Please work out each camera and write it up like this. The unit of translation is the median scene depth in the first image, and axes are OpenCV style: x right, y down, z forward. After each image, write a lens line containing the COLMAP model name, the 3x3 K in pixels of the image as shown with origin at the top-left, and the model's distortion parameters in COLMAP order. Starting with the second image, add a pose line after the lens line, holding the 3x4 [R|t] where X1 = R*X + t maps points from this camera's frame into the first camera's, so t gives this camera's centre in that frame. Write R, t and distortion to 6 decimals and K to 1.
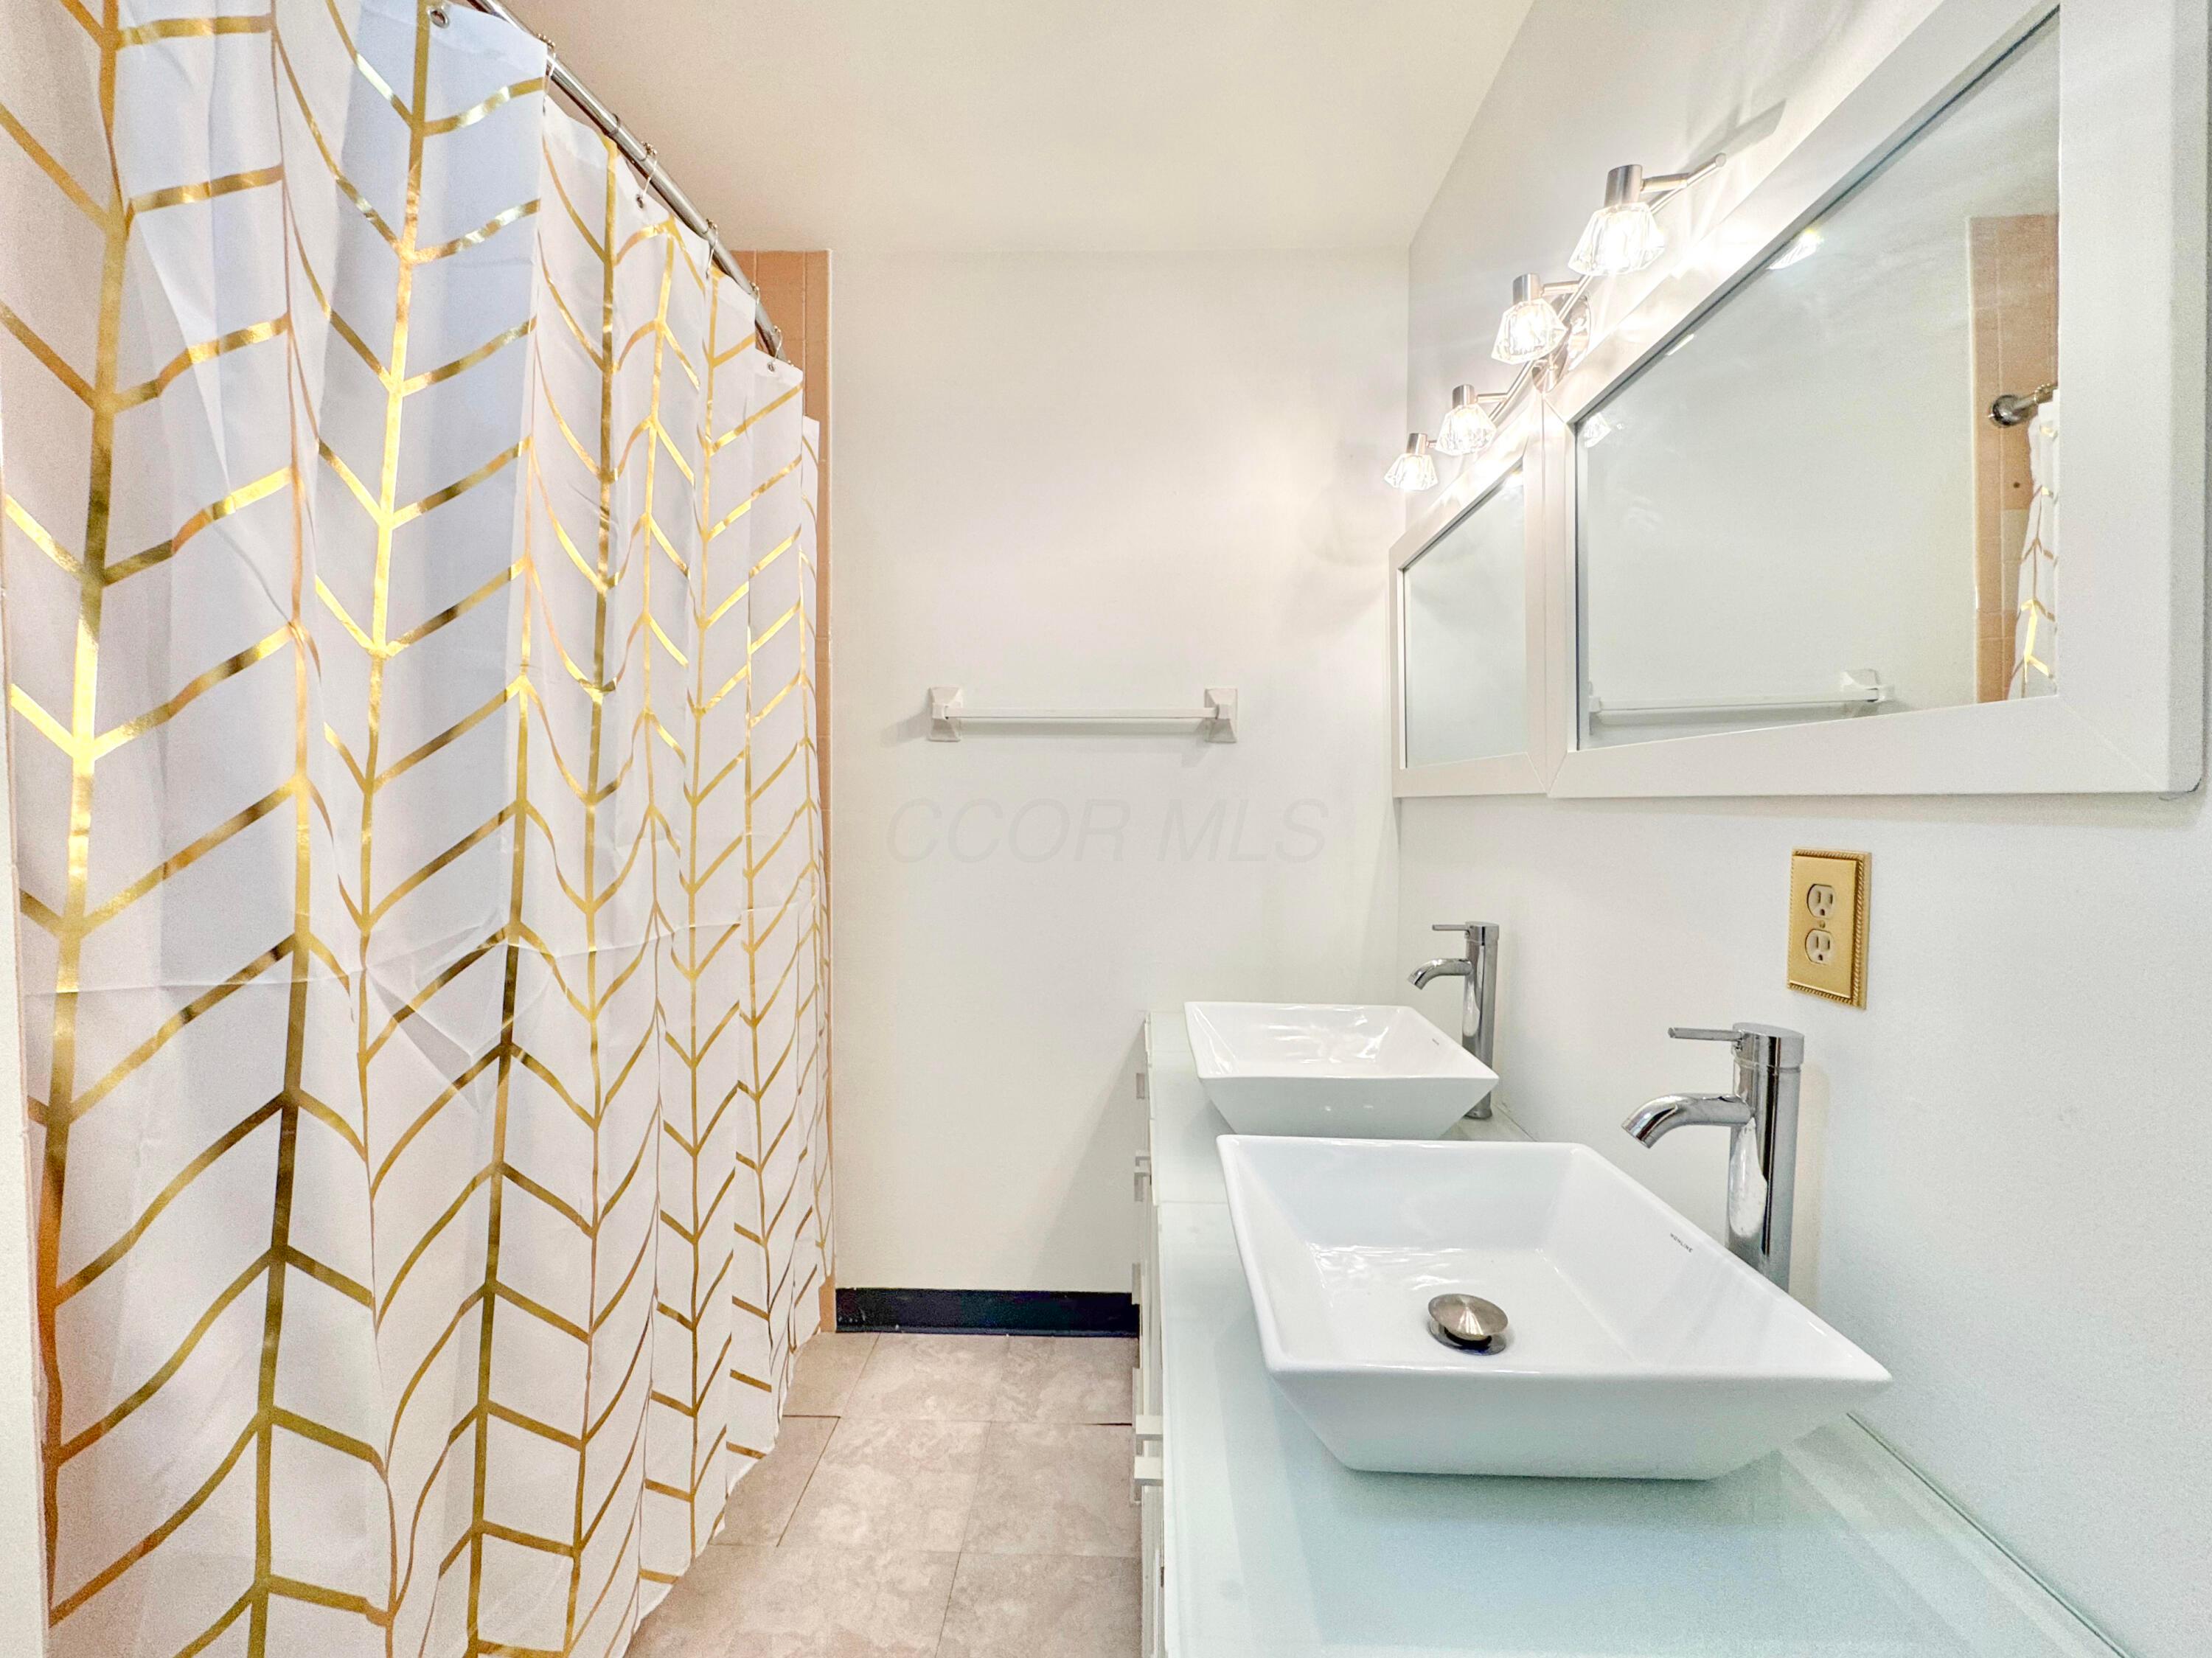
lens RADIAL K [[915.1, 0, 1108.0], [0, 915.1, 825.8], [0, 0, 1]] dist [-0.001095, 0.000076]
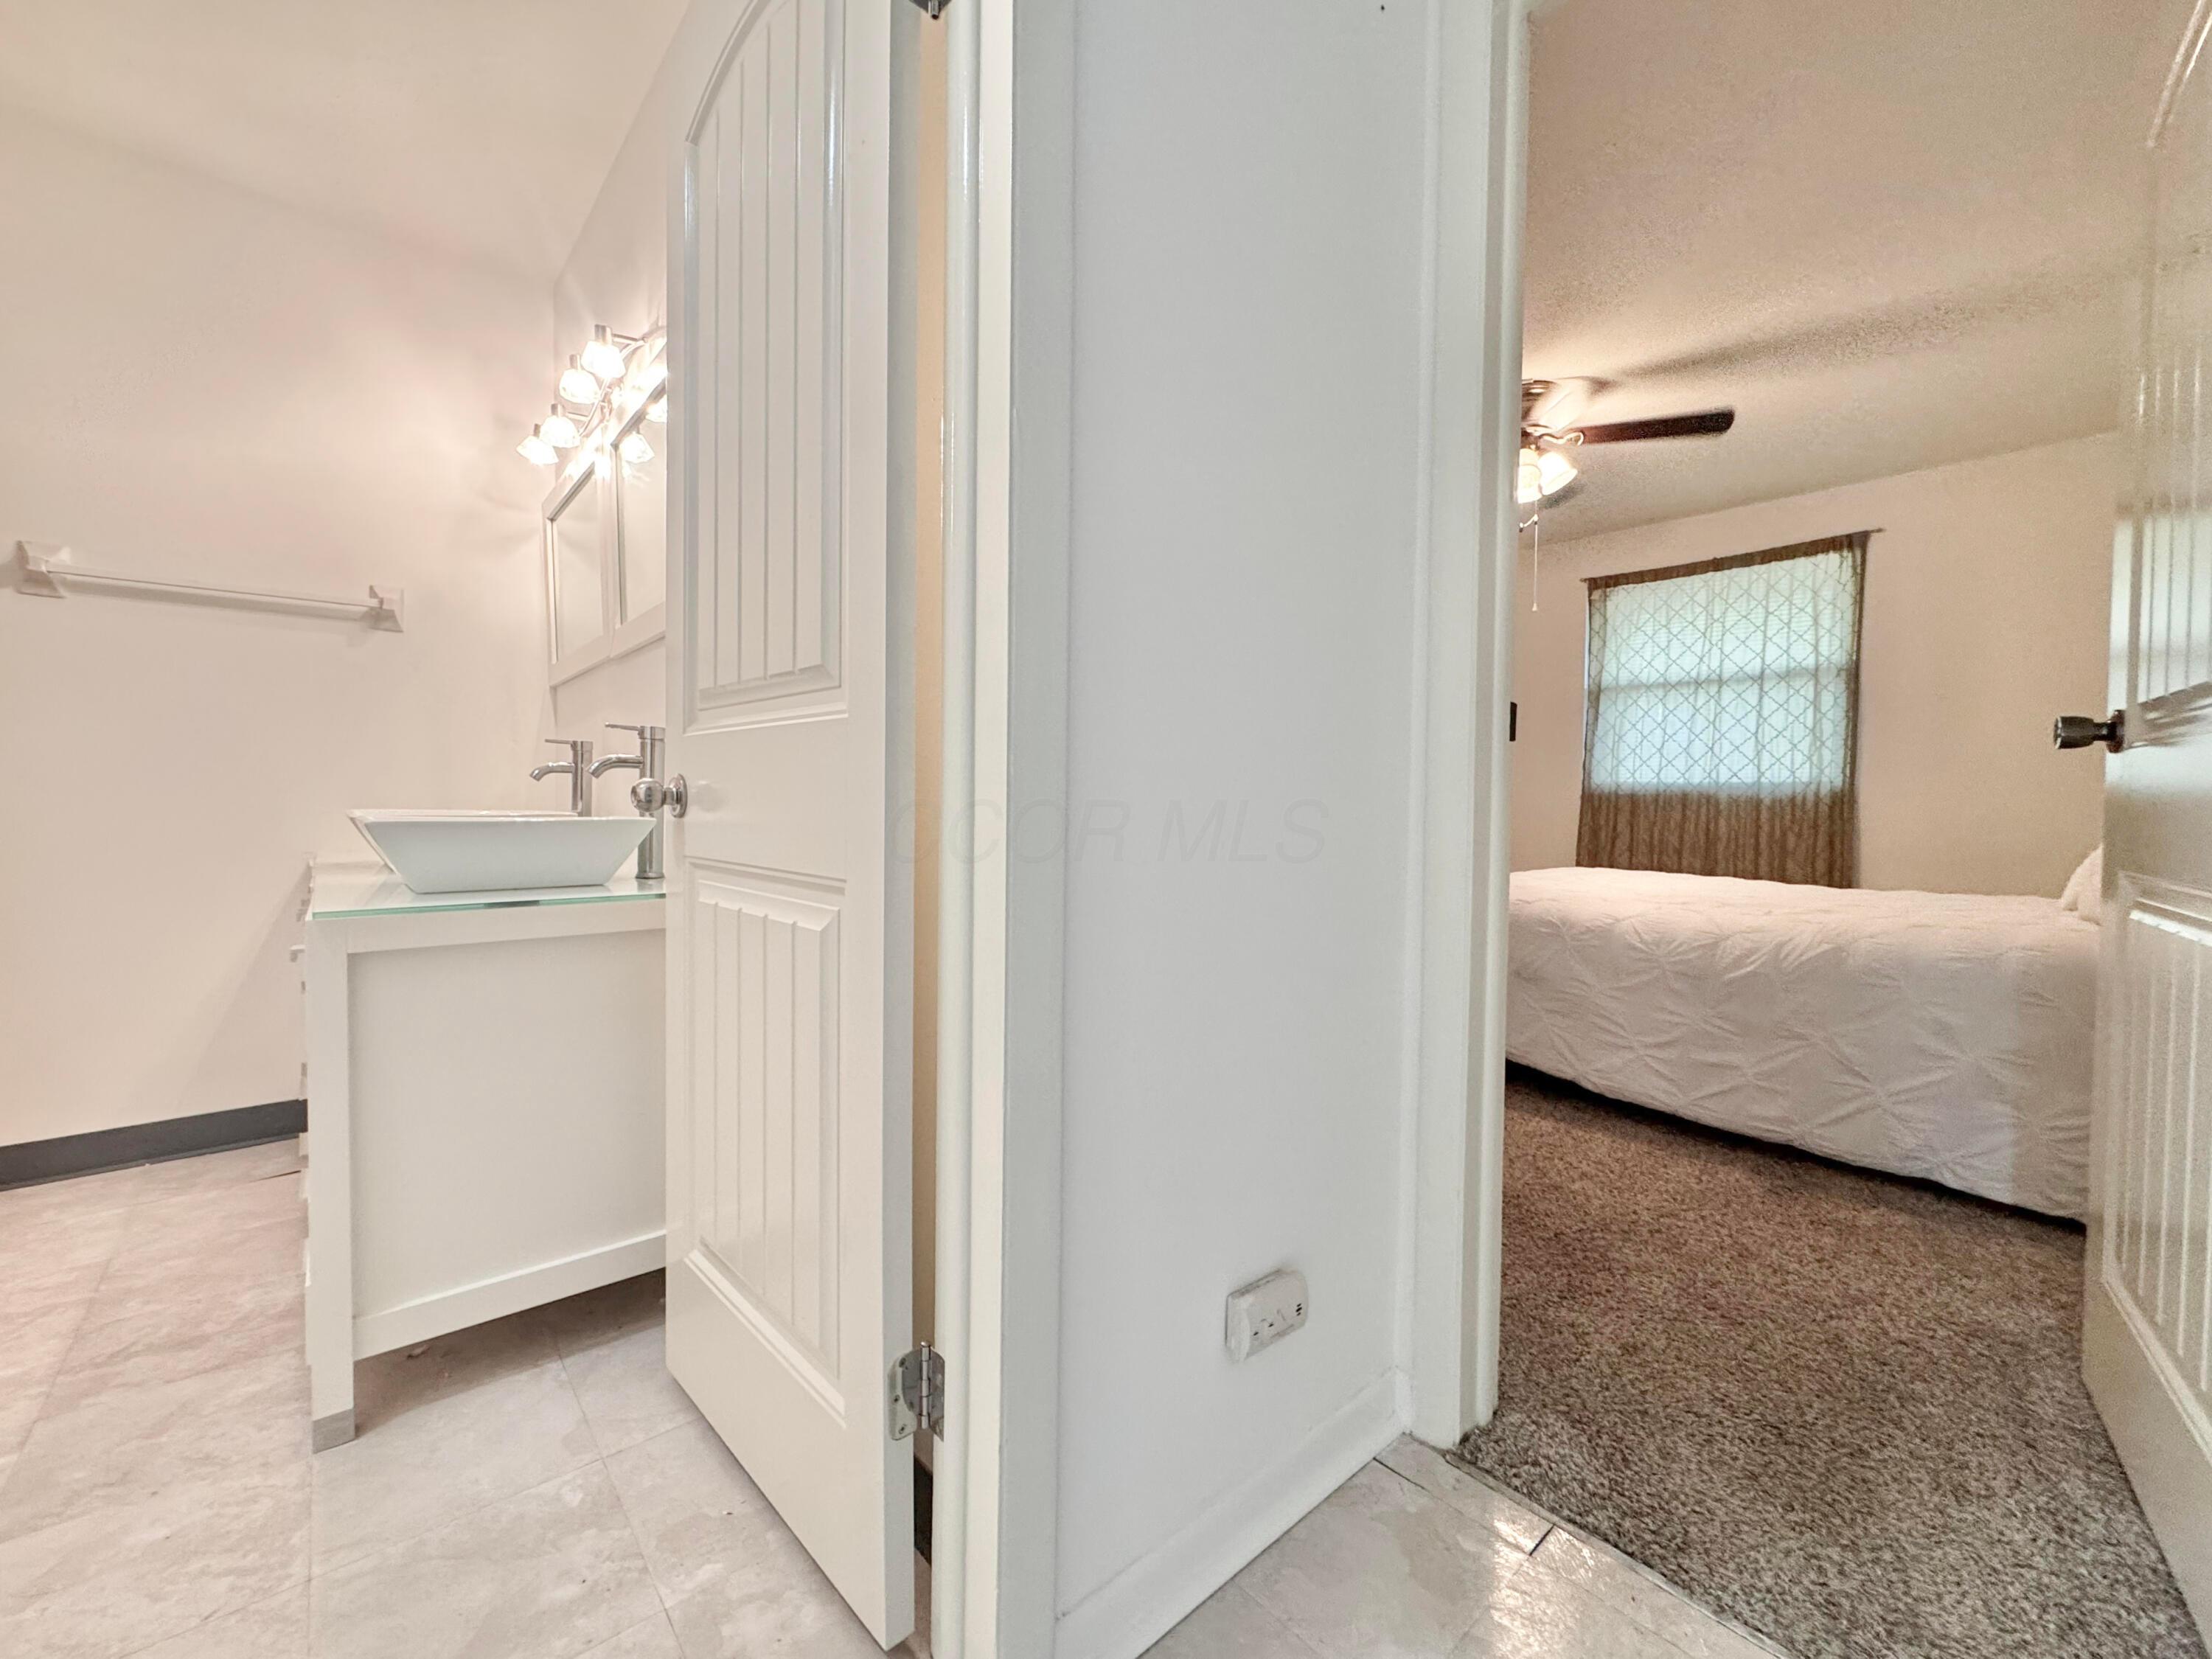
lens RADIAL K [[897.3, 0, 1106.9], [0, 897.3, 824.5], [0, 0, 1]] dist [-0.001881, 0.000437]
pose [[0.729575, -0.020279, 0.683600, -0.000163], [0.017060, 0.999789, 0.011451, 0.176670], [-0.683688, 0.003308, 0.729767, -0.553482]]
